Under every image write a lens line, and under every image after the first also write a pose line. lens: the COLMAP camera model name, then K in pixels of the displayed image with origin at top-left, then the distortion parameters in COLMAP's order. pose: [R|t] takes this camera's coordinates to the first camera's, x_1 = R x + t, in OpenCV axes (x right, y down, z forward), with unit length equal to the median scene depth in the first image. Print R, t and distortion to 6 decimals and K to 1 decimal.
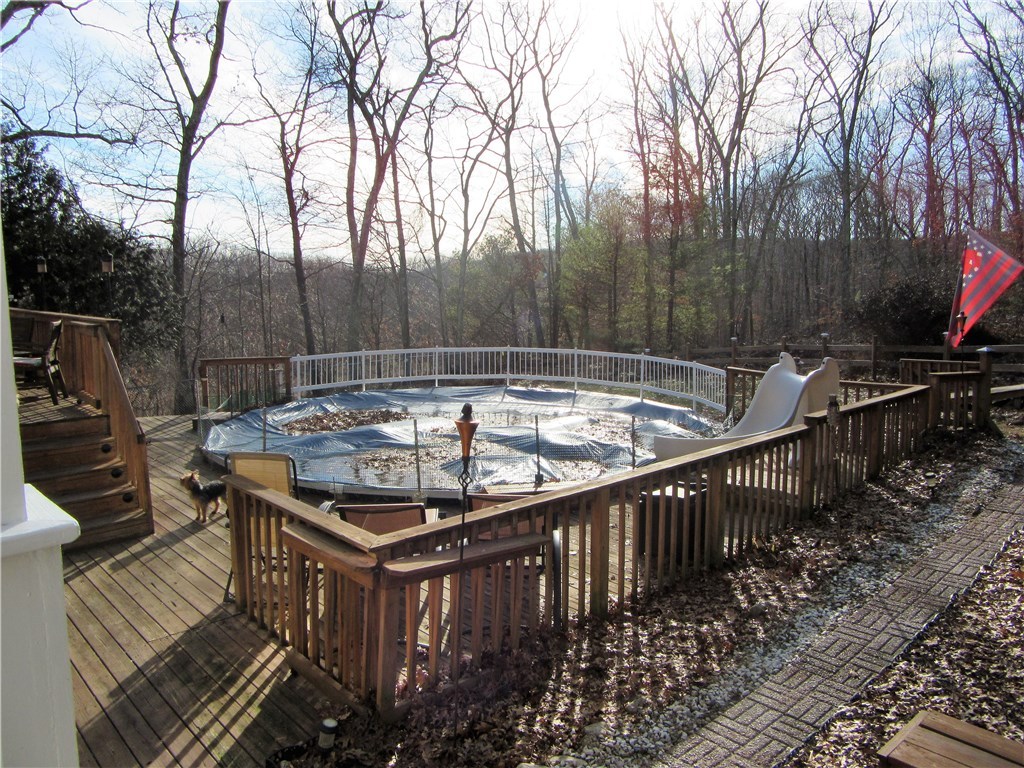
lens RADIAL K [[766.1, 0, 514.3], [0, 766.1, 378.4], [0, 0, 1]] dist [-0.016732, 0.005323]
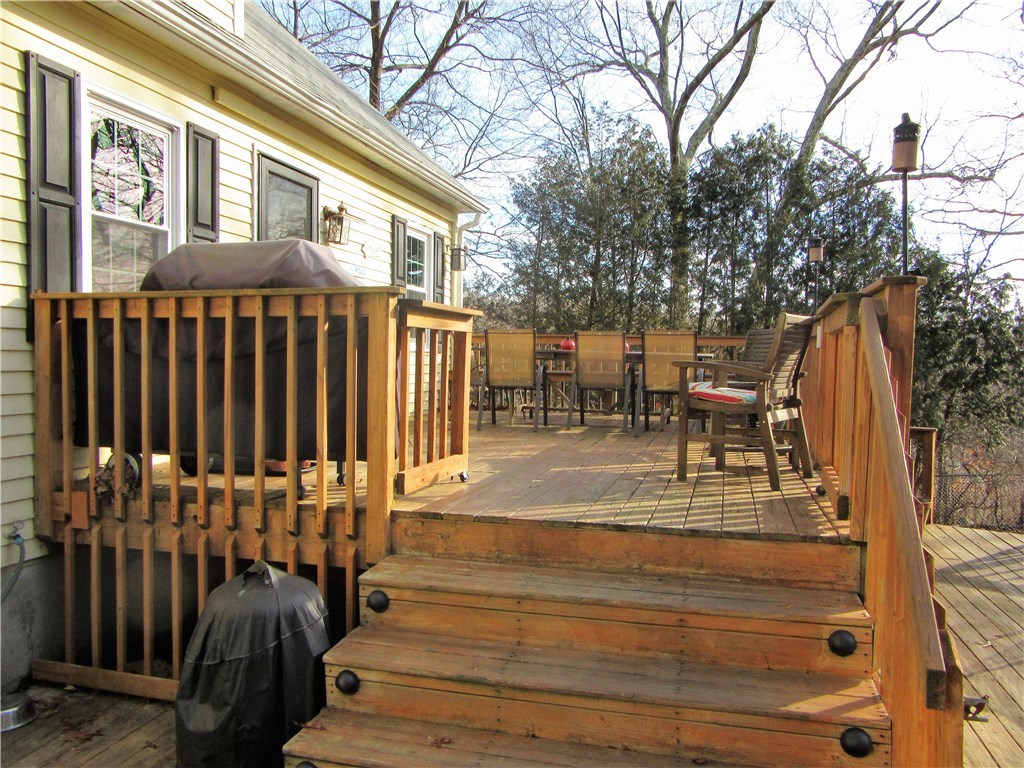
lens RADIAL K [[766.1, 0, 514.3], [0, 766.1, 378.4], [0, 0, 1]] dist [-0.016732, 0.005323]
pose [[0.534423, 0.024896, -0.844851, -0.133248], [-0.116059, 0.992260, -0.044175, 0.002838], [0.837211, 0.121660, 0.533175, 0.276013]]
